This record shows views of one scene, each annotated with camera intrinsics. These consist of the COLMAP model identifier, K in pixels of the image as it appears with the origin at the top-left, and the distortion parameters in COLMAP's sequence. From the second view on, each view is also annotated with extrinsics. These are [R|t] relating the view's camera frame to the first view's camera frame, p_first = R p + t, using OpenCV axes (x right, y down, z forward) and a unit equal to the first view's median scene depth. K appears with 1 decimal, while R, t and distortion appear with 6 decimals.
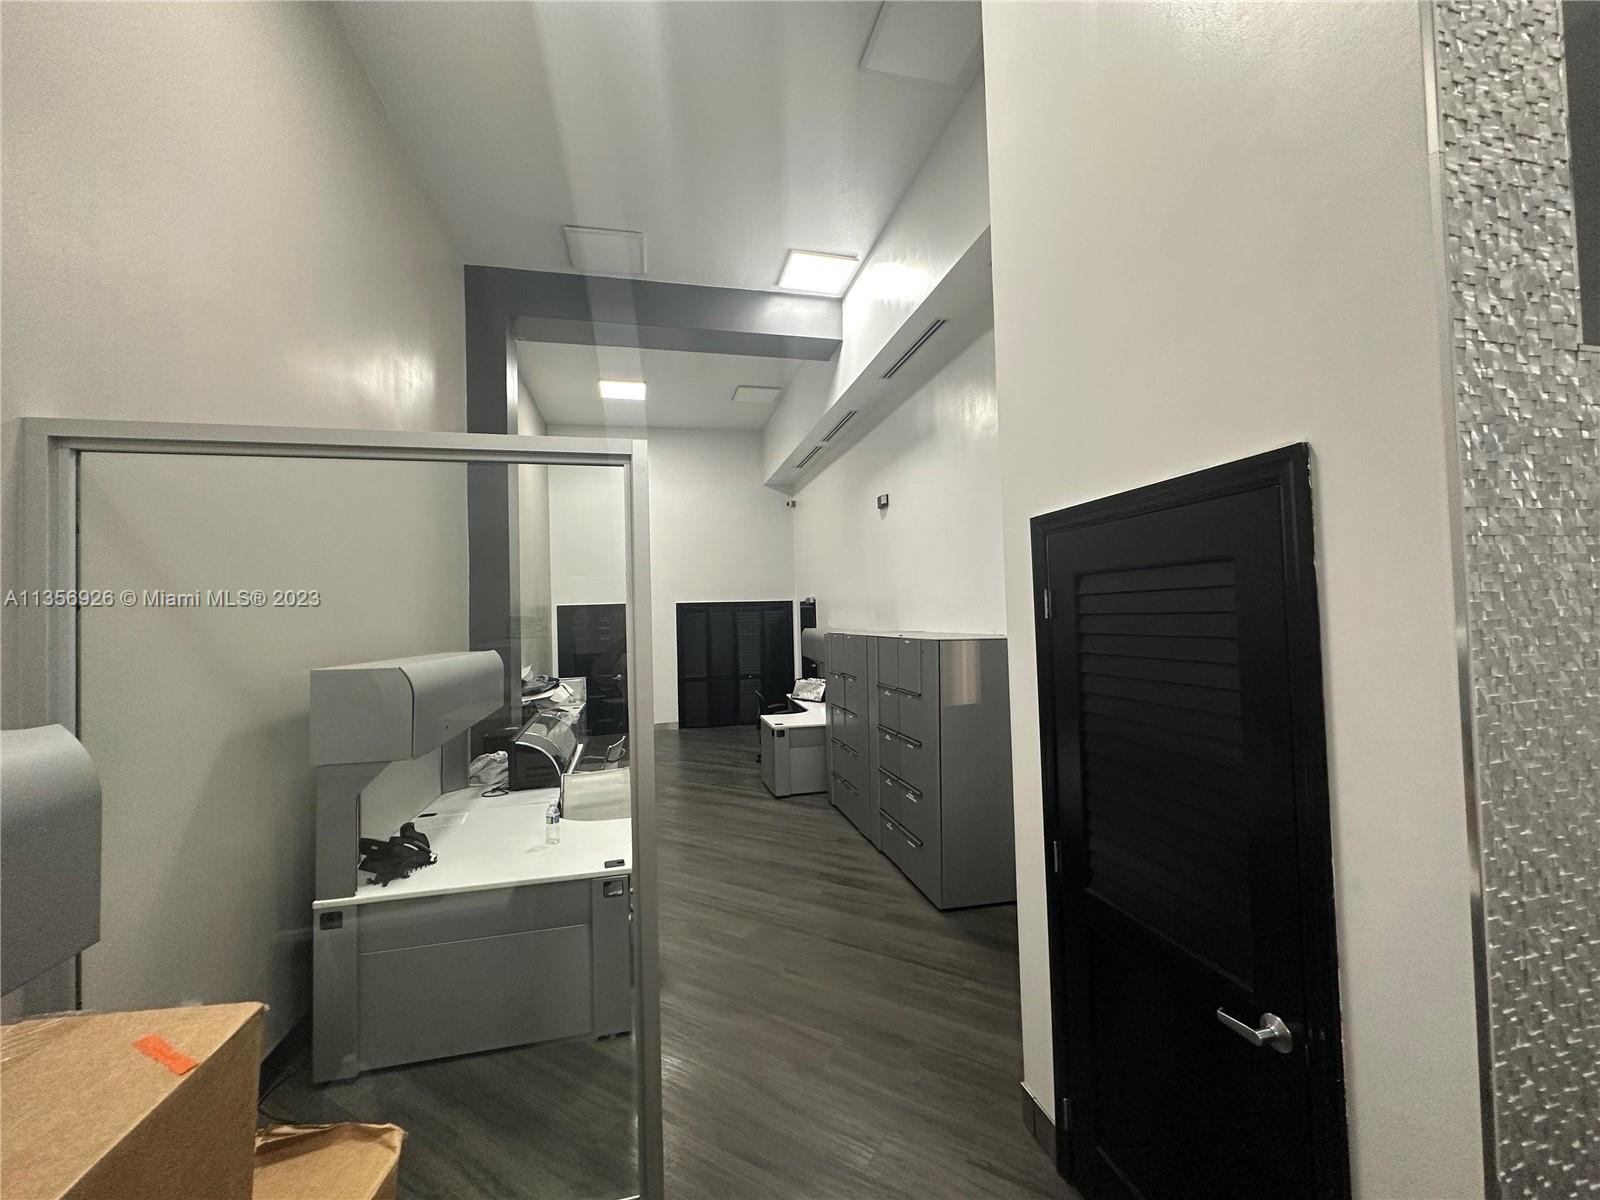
lens RADIAL K [[643.5, 0, 801.8], [0, 643.5, 589.1], [0, 0, 1]] dist [-0.000915, -0.000265]
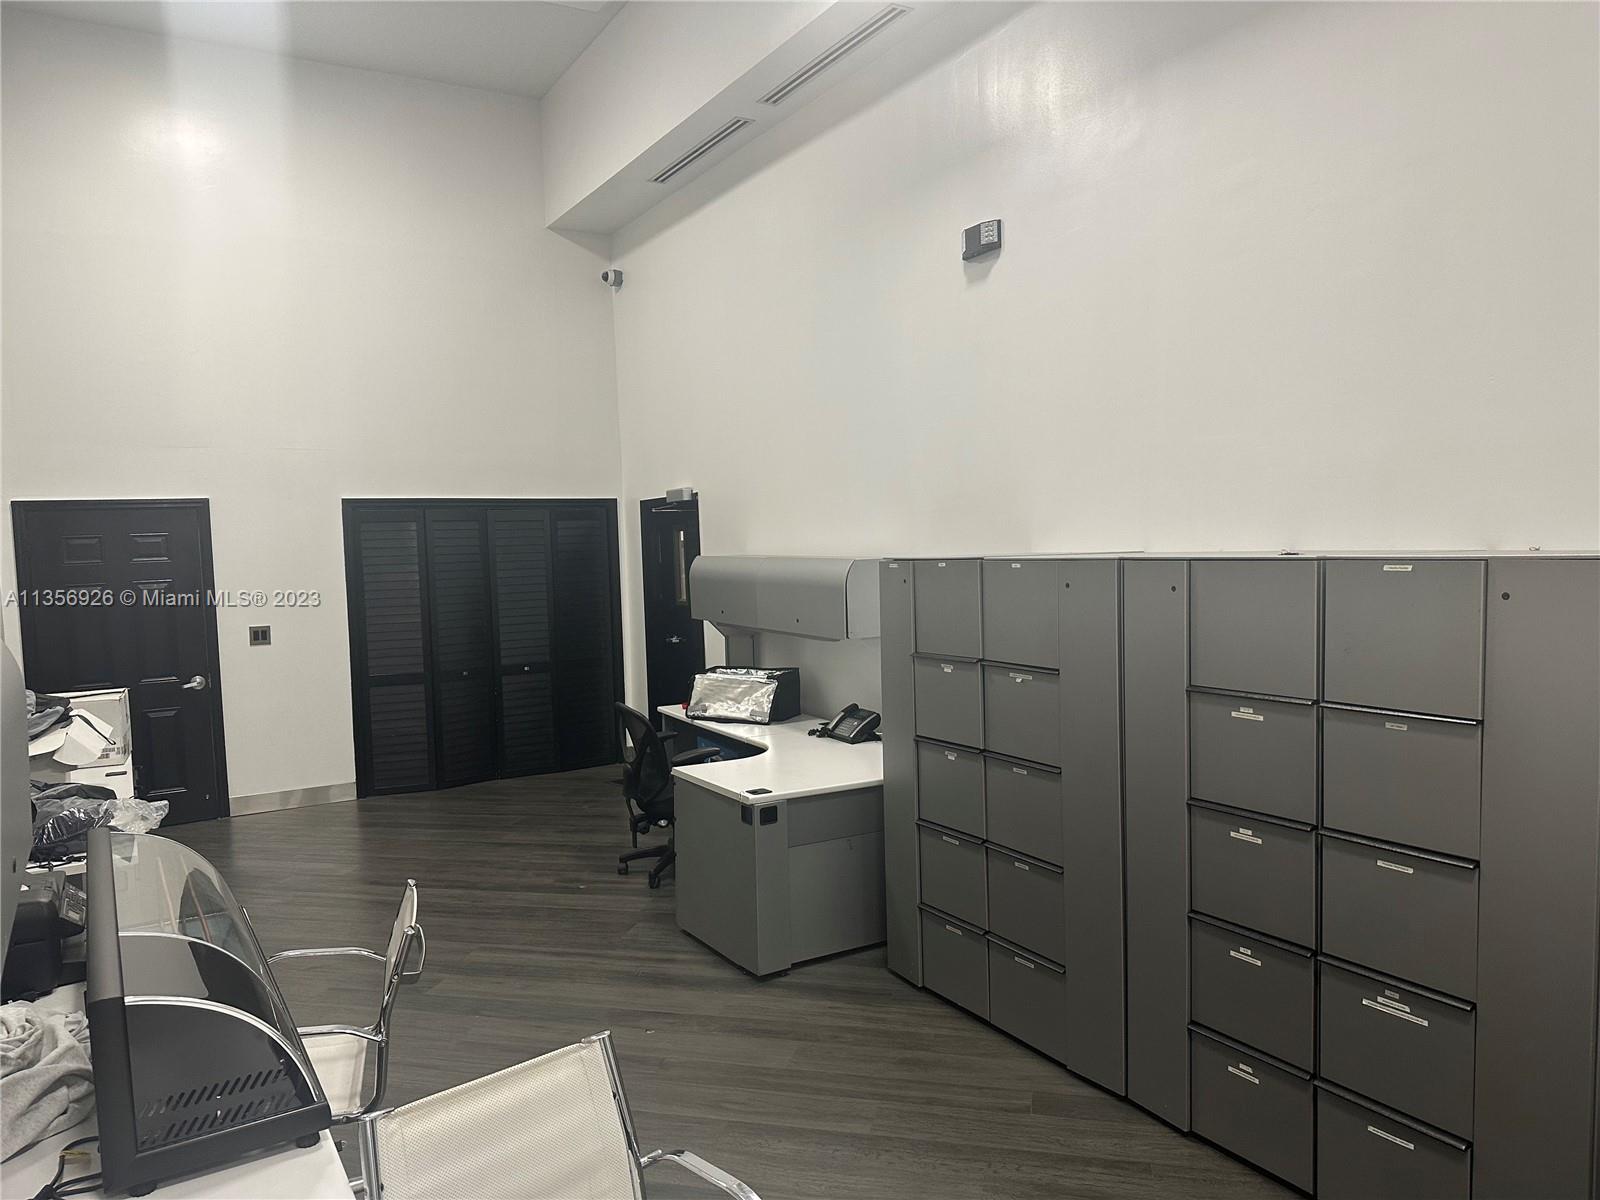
lens RADIAL K [[1125.0, 0, 811.5], [0, 1125.0, 591.5], [0, 0, 1]] dist [0.037004, -0.032092]
pose [[0.952499, -0.011415, 0.304326, -0.179129], [-0.012379, 0.997020, 0.076142, 0.030782], [-0.304289, -0.076292, 0.949520, 0.297785]]
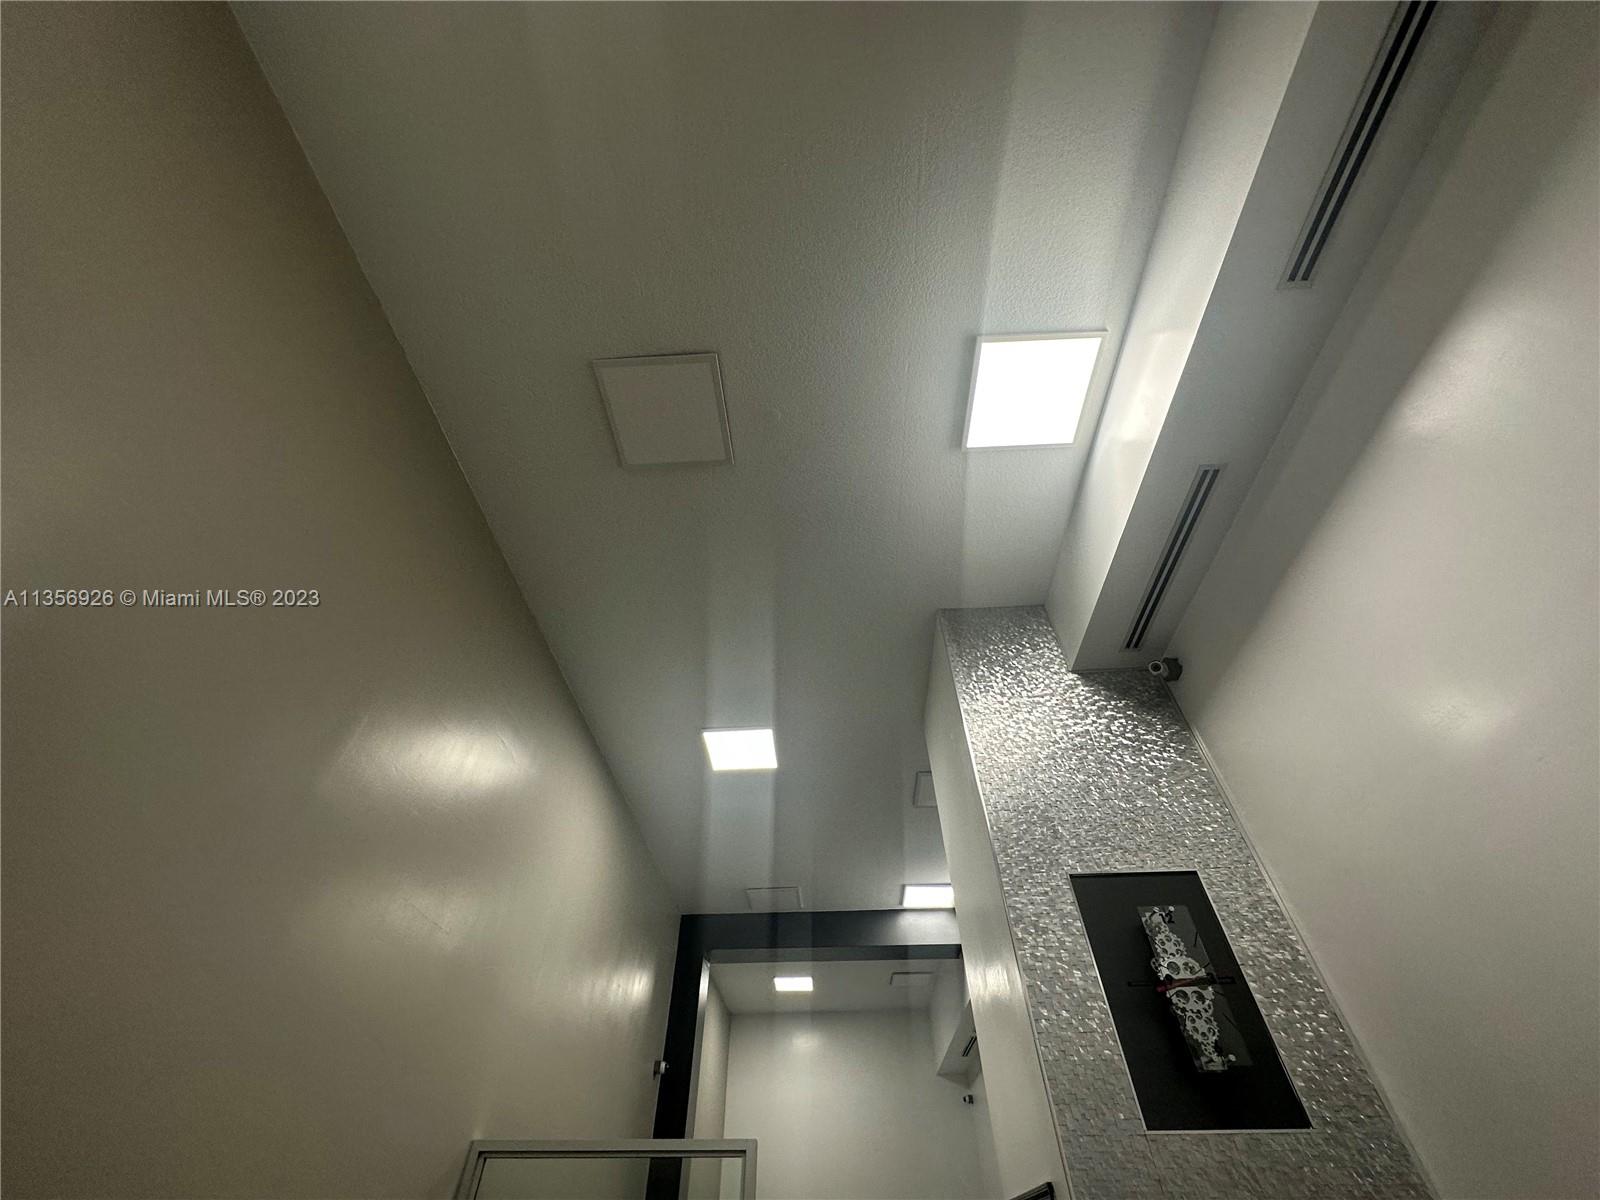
lens RADIAL K [[643.5, 0, 801.5], [0, 643.5, 602.3], [0, 0, 1]] dist [-0.000915, -0.000265]
pose [[0.956368, -0.179236, -0.230728, 0.137655], [-0.026645, 0.732917, -0.679796, -0.028709], [0.290948, 0.656283, 0.696163, -0.273914]]
